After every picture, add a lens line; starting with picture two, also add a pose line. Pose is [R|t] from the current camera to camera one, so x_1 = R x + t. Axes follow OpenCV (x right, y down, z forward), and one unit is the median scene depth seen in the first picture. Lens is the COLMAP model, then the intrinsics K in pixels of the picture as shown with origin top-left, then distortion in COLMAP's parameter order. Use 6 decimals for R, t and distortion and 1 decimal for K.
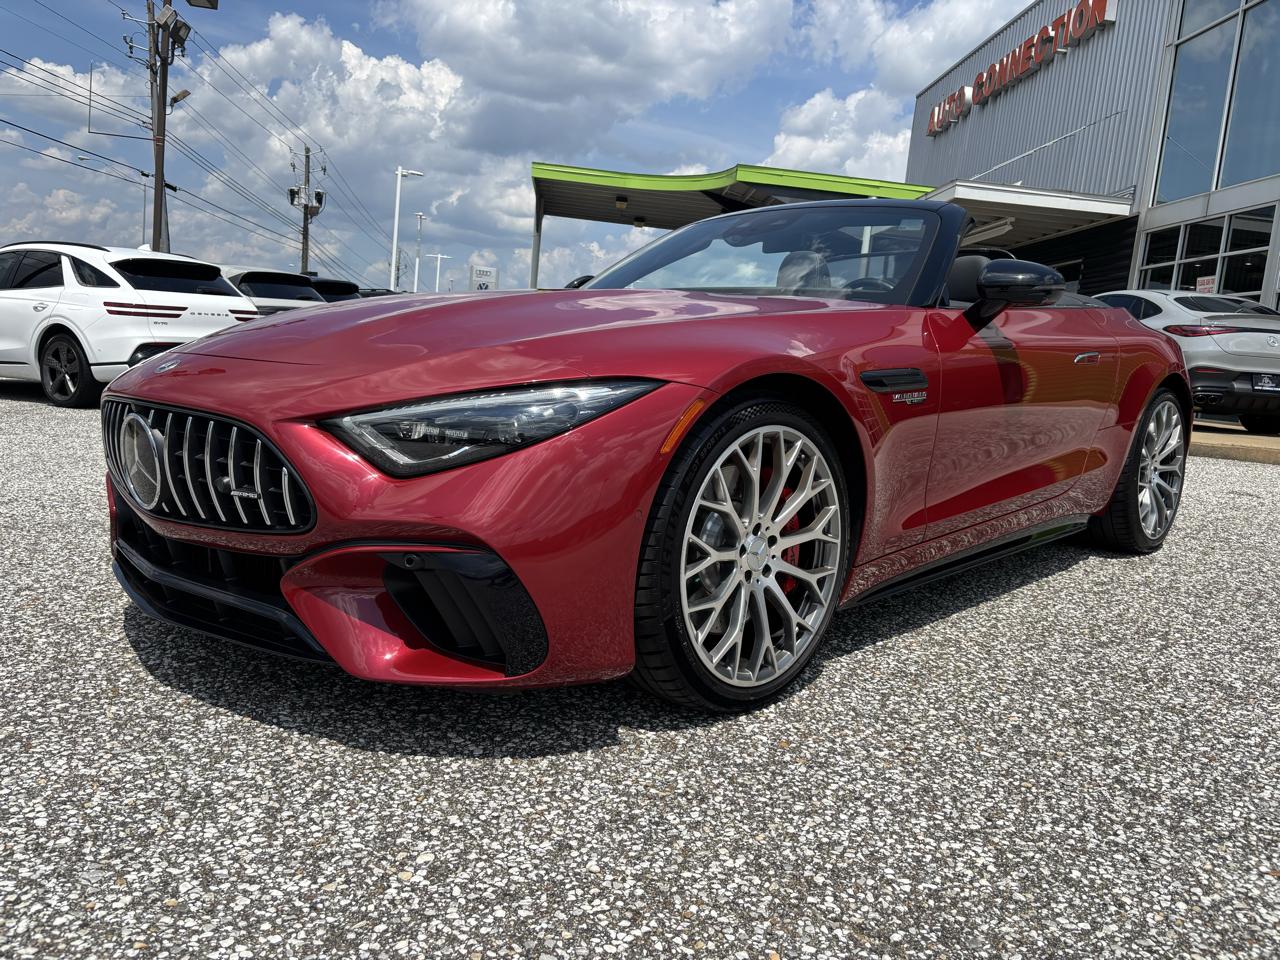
lens RADIAL K [[974.1, 0, 639.6], [0, 974.1, 496.5], [0, 0, 1]] dist [0.045288, -0.052523]
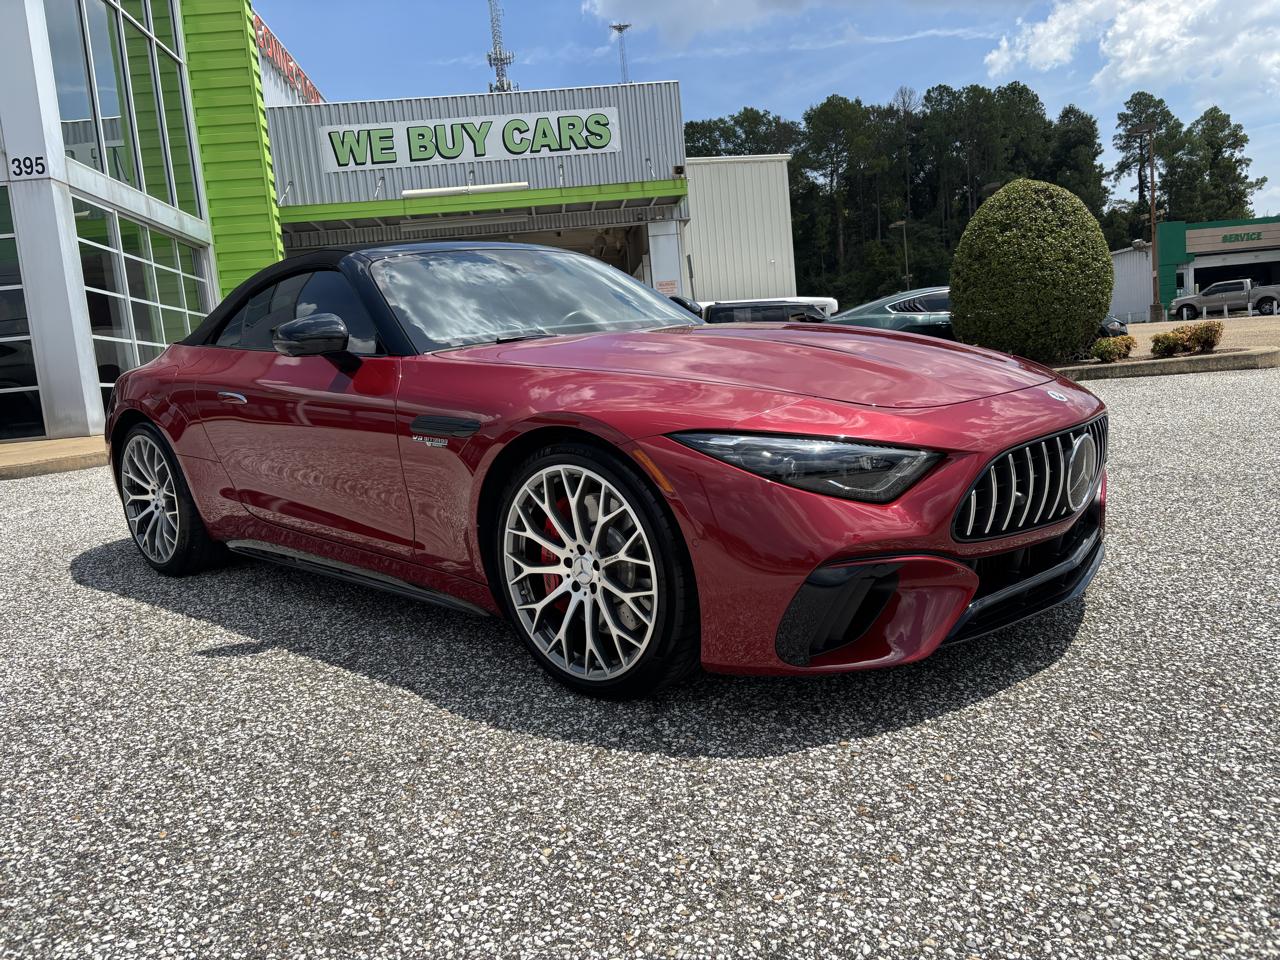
lens RADIAL K [[974.1, 0, 642.2], [0, 974.1, 492.0], [0, 0, 1]] dist [0.045288, -0.052523]
pose [[-0.046829, -0.210902, 0.976385, -1.651394], [0.222208, 0.950766, 0.216026, -0.390174], [-0.973874, 0.227077, 0.002341, 1.503754]]
